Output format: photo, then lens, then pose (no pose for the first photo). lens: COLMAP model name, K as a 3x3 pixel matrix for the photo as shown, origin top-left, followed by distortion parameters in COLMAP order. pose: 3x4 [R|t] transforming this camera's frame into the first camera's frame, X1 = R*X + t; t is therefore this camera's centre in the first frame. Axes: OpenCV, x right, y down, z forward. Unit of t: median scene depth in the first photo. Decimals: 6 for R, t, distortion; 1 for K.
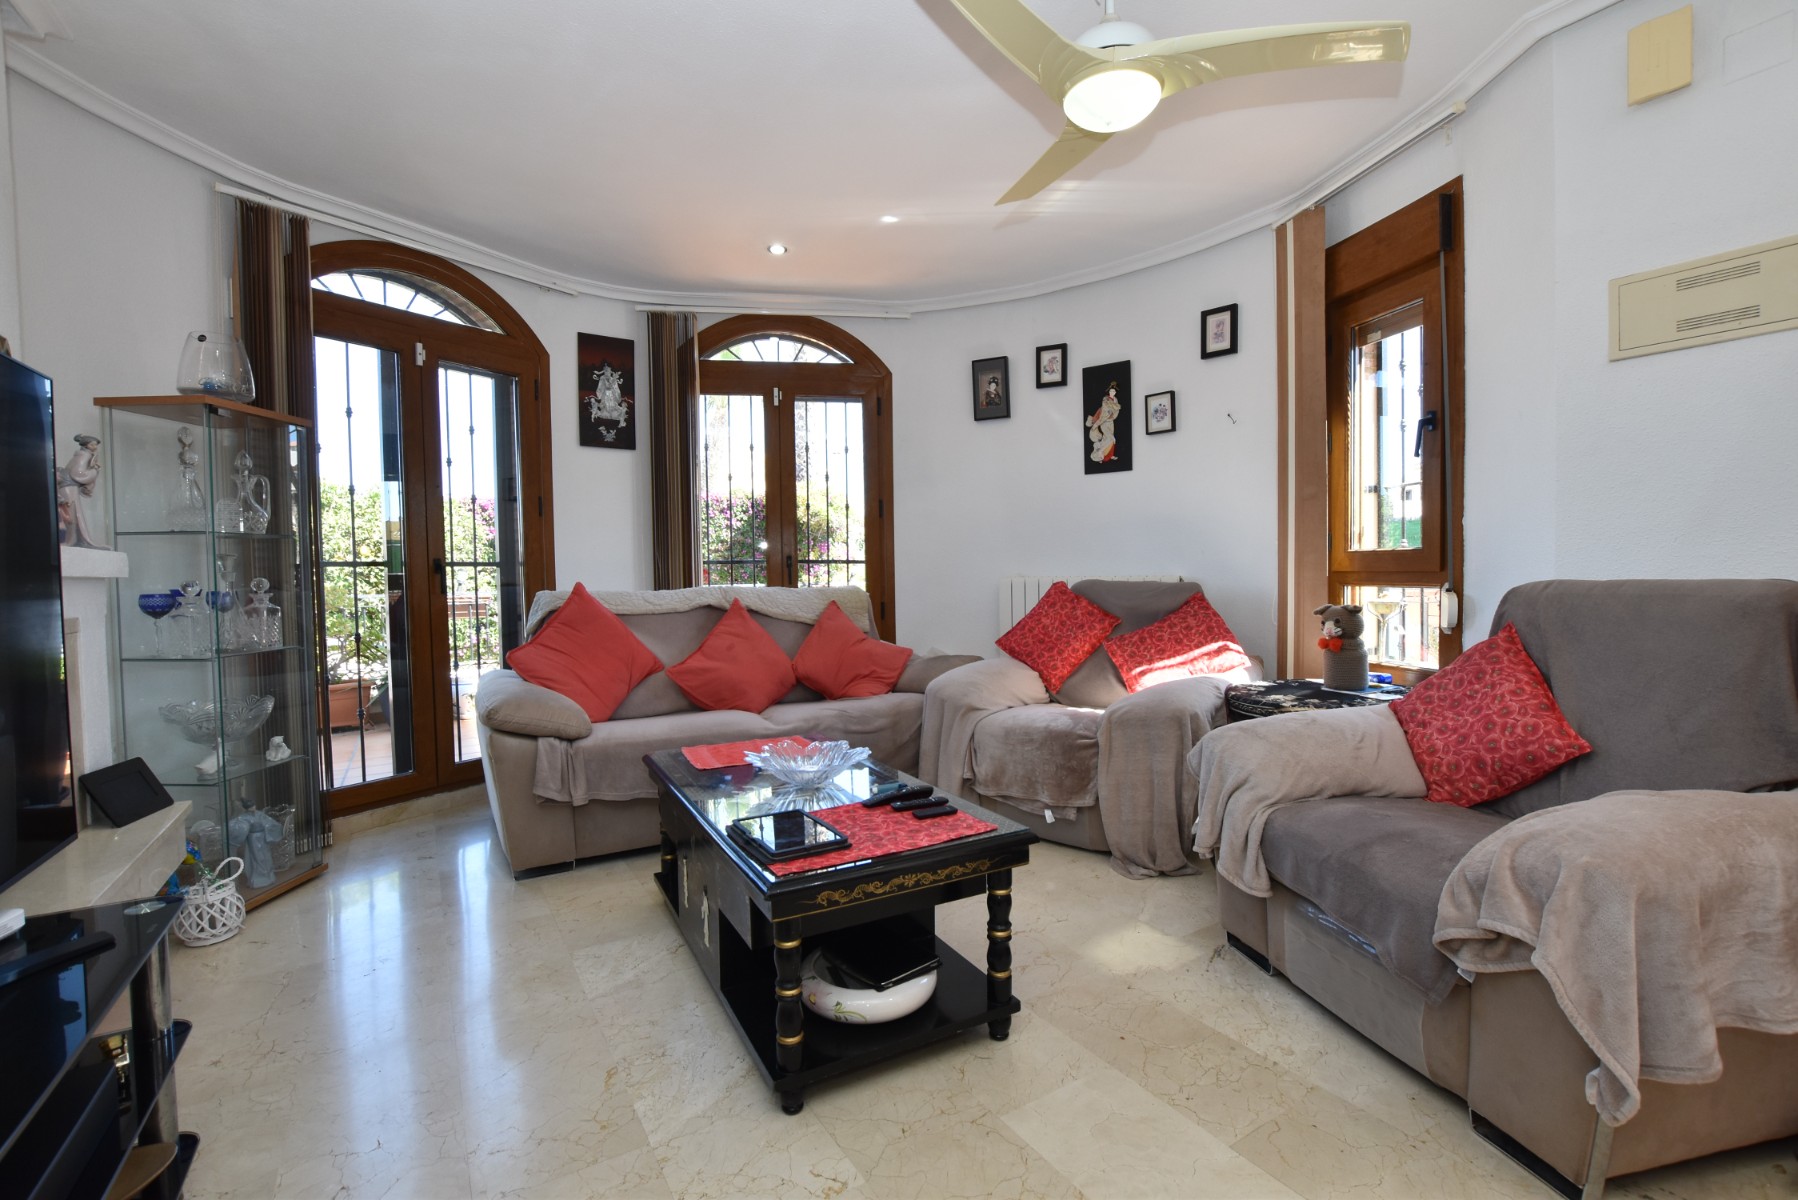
lens RADIAL K [[791.4, 0, 900.5], [0, 791.4, 602.2], [0, 0, 1]] dist [-0.036723, 0.006903]
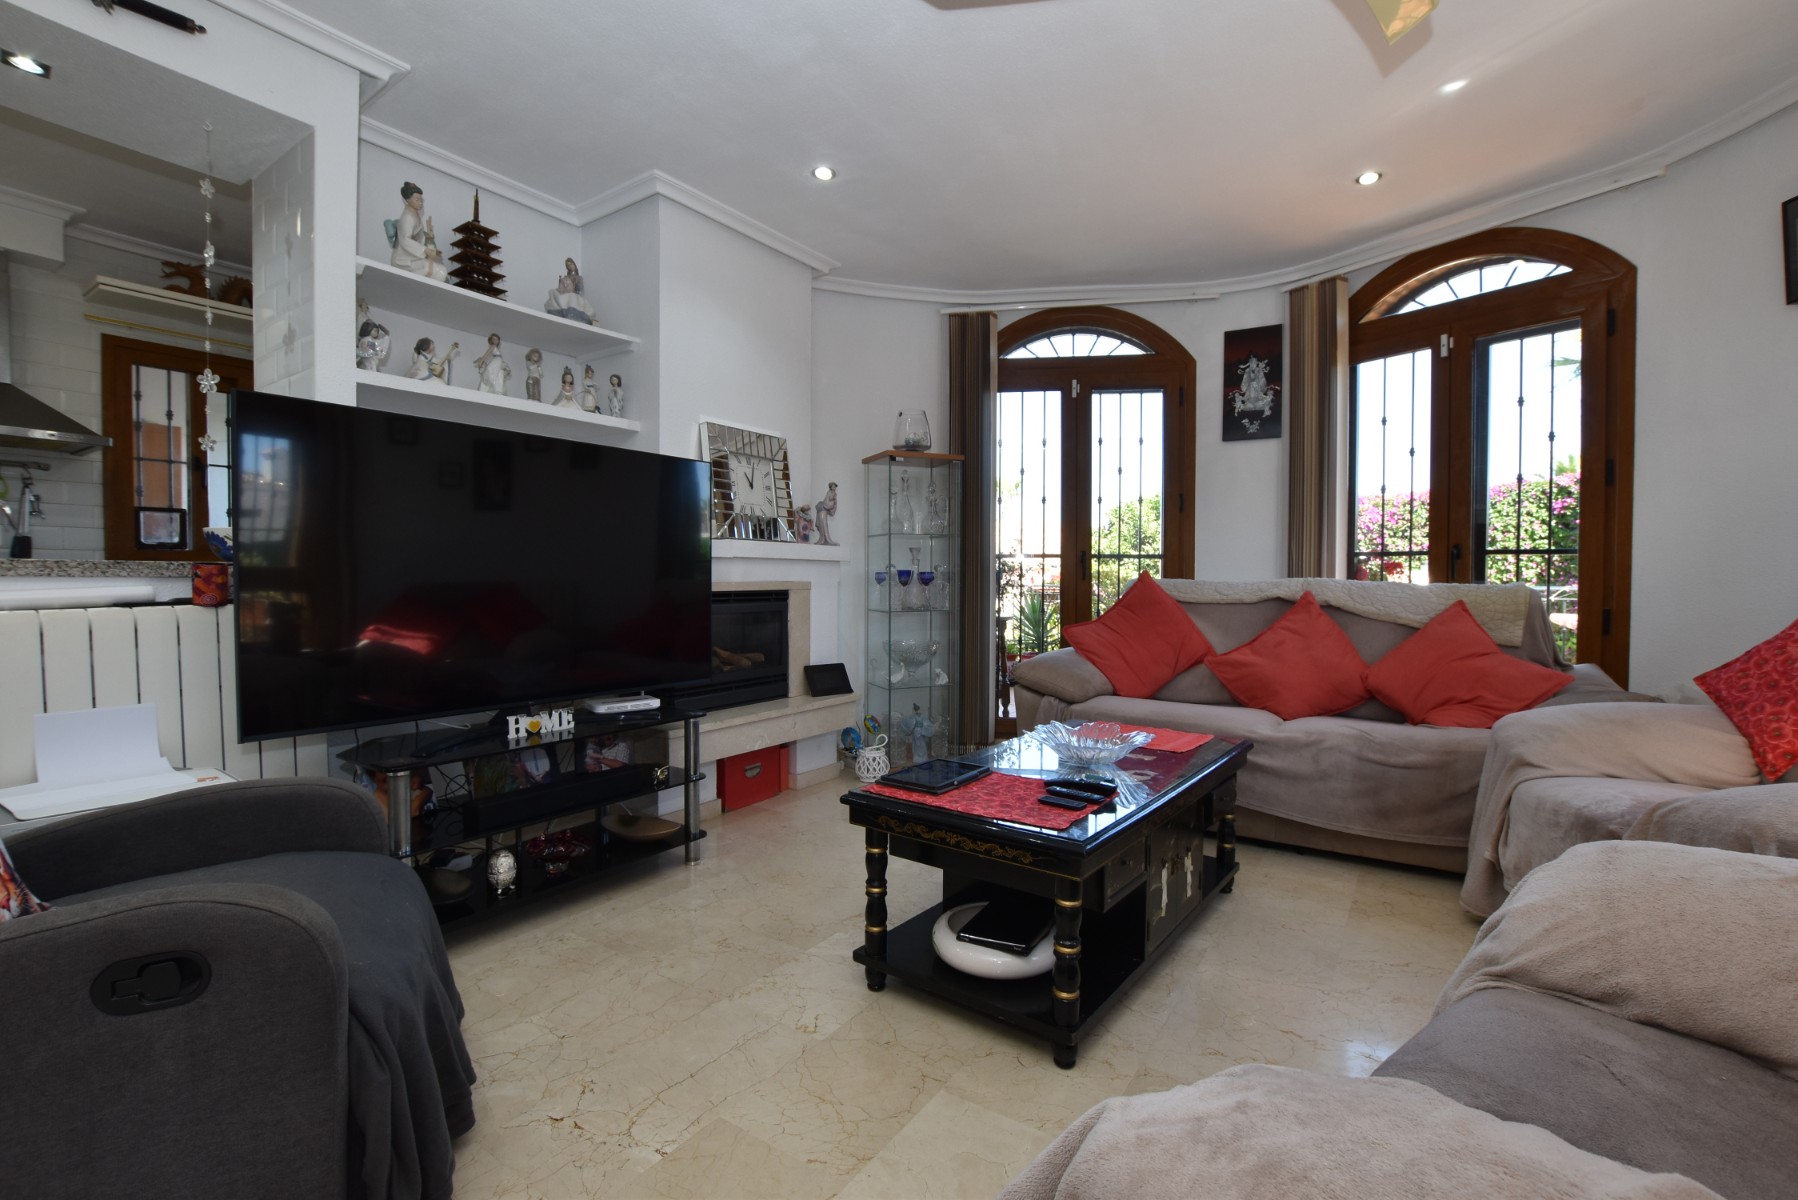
lens RADIAL K [[791.4, 0, 900.2], [0, 791.4, 600.9], [0, 0, 1]] dist [-0.036723, 0.006903]
pose [[0.409523, 0.041618, -0.911350, 0.426208], [-0.046011, 0.998630, 0.024928, 0.005134], [0.911139, 0.031723, 0.410876, 0.223930]]
